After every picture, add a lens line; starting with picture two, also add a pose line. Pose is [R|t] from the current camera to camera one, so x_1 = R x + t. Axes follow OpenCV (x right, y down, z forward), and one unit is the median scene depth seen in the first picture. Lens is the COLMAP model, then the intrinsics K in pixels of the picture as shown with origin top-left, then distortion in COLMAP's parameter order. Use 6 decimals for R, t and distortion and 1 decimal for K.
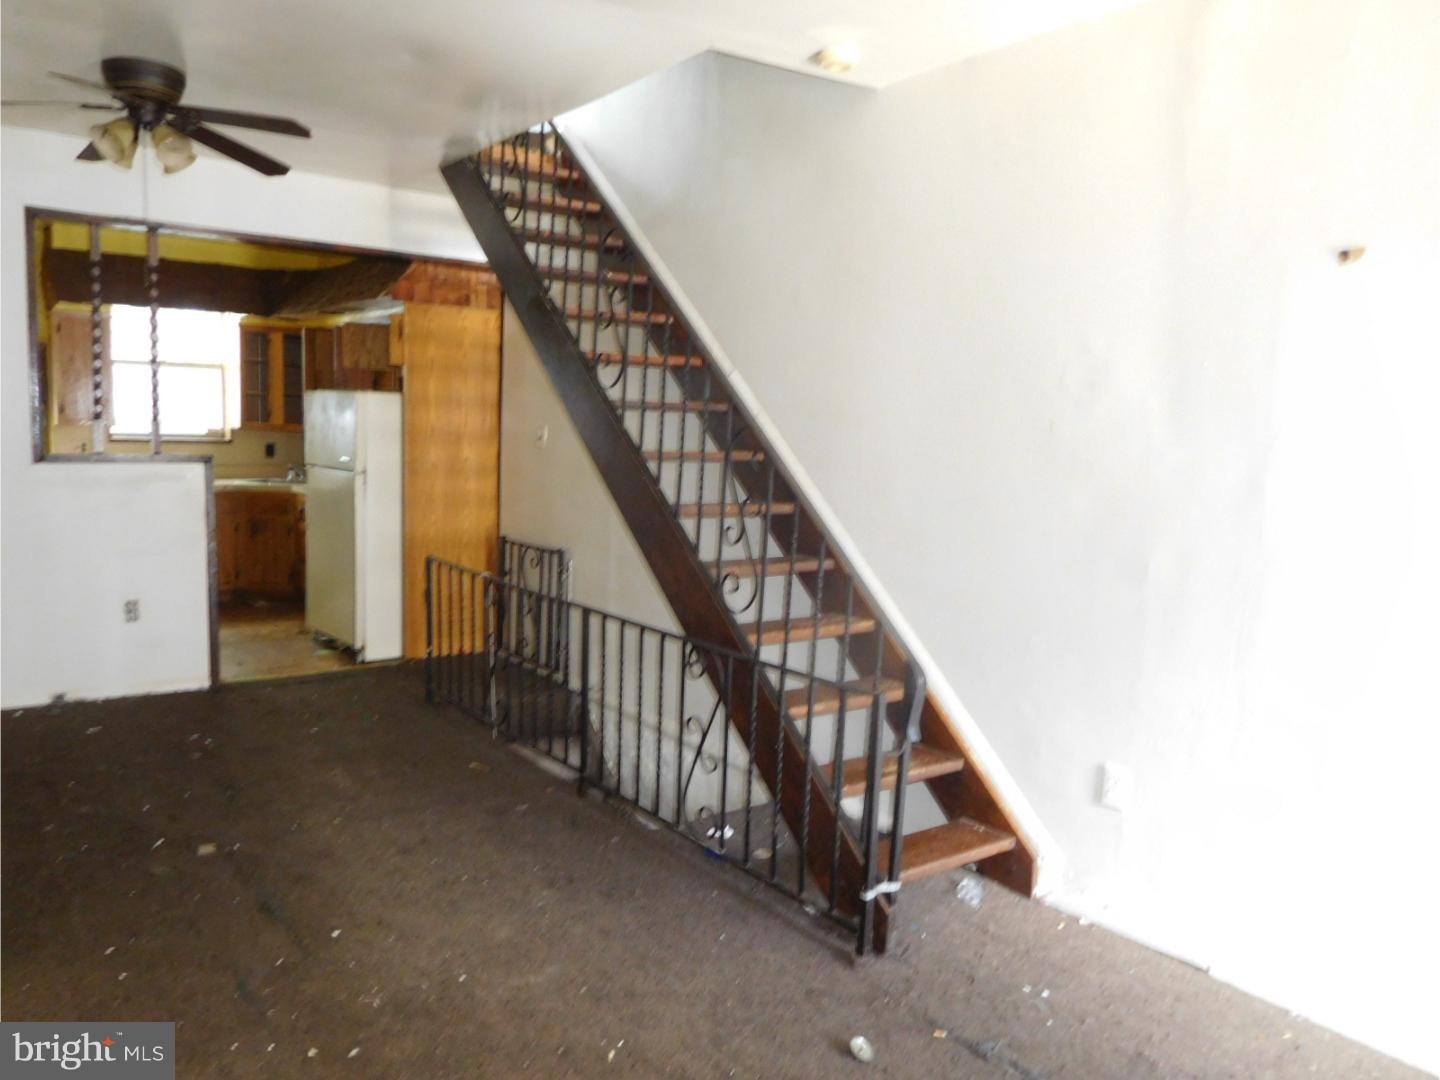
lens RADIAL K [[1054.3, 0, 720.0], [0, 1054.3, 540.0], [0, 0, 1]] dist [-0.019802, 0.004720]
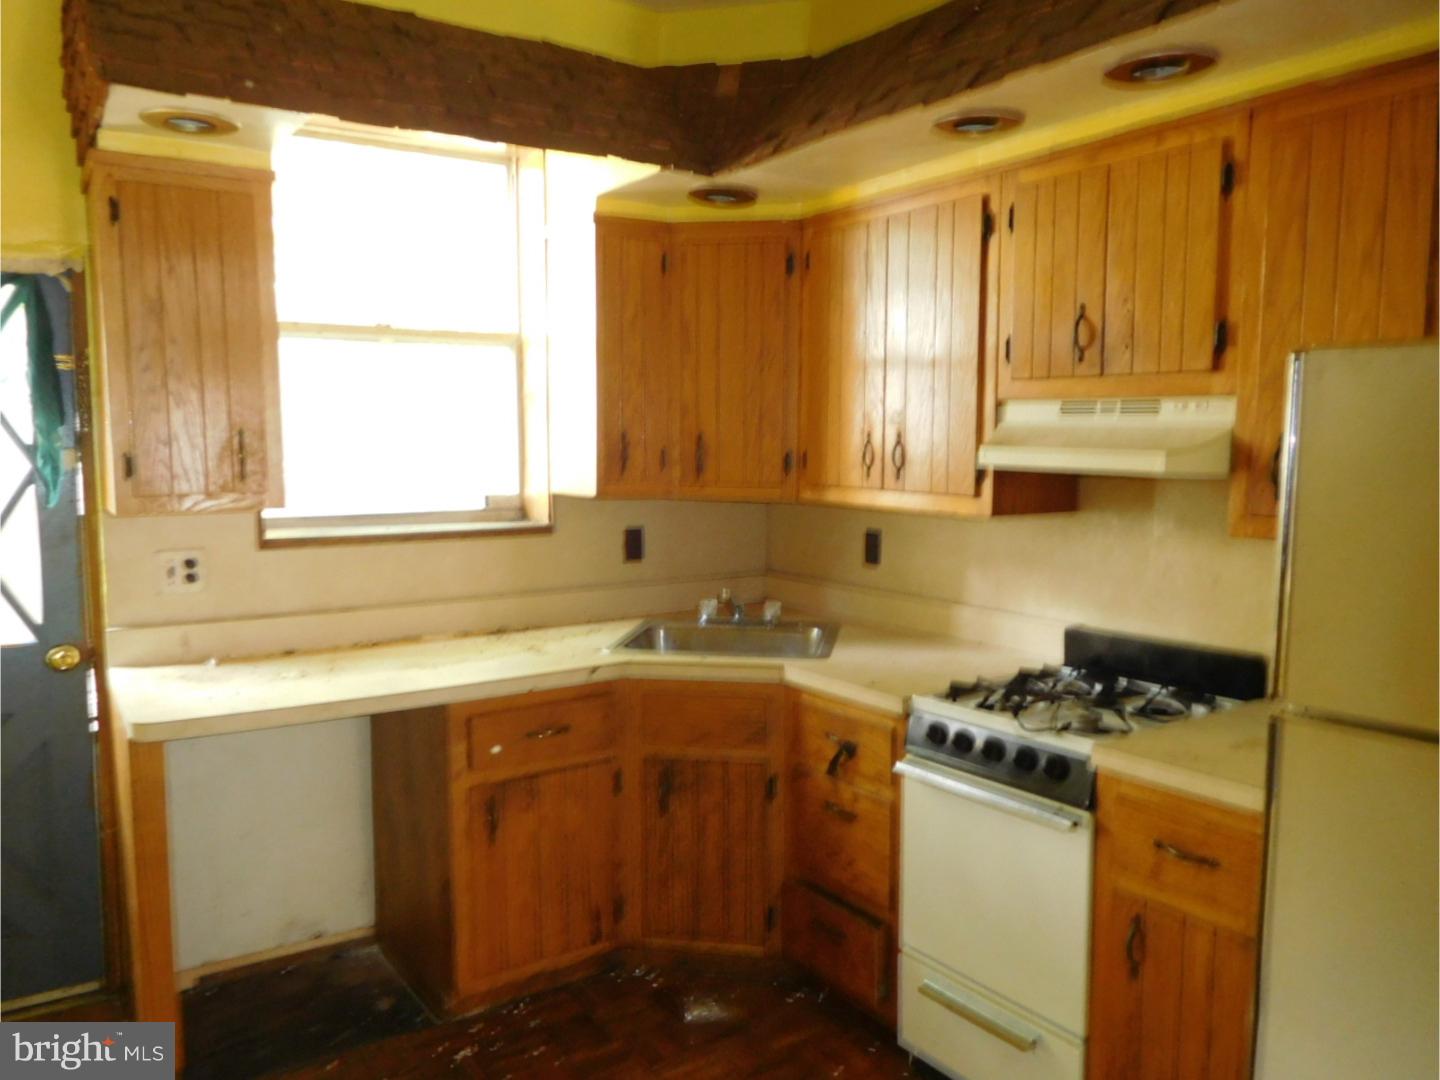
lens RADIAL K [[1054.3, 0, 720.0], [0, 1054.3, 540.0], [0, 0, 1]] dist [-0.019802, 0.004720]
pose [[0.998582, -0.023791, -0.047622, -0.610995], [0.022896, 0.999553, -0.019248, -0.127812], [0.048059, 0.018130, 0.998680, 0.970600]]
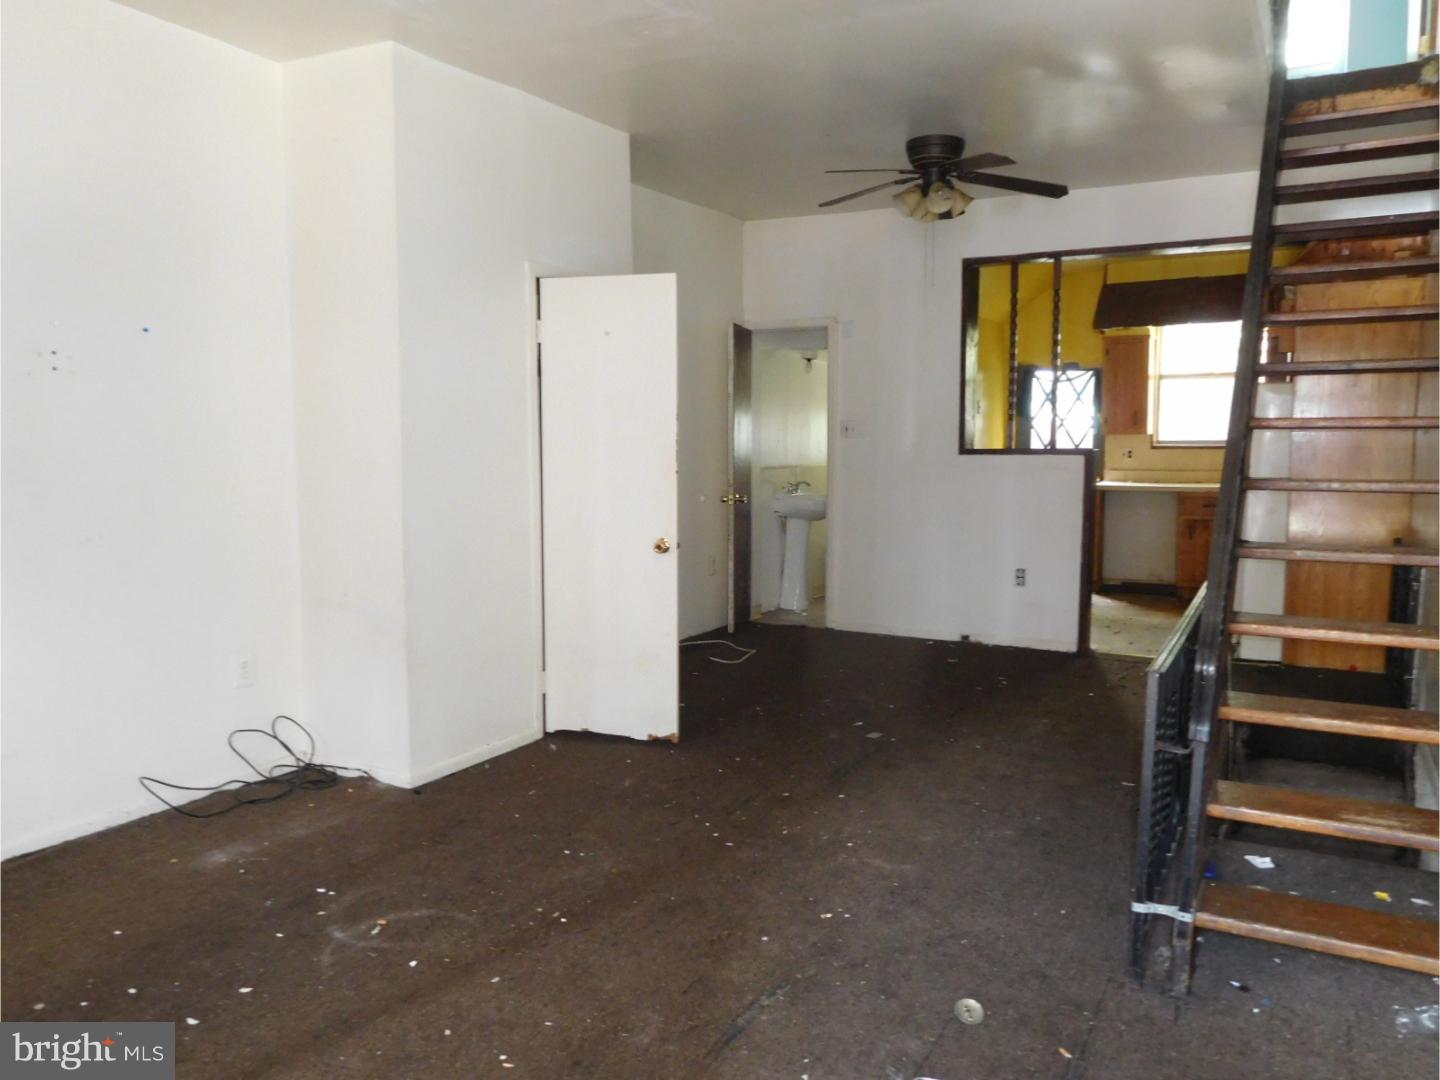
lens RADIAL K [[1054.3, 0, 720.0], [0, 1054.3, 540.0], [0, 0, 1]] dist [-0.019802, 0.004720]
pose [[0.428160, 0.055412, -0.902002, 0.364942], [-0.079720, 0.996543, 0.023378, 0.023187], [0.900180, 0.061898, 0.431098, 0.150491]]
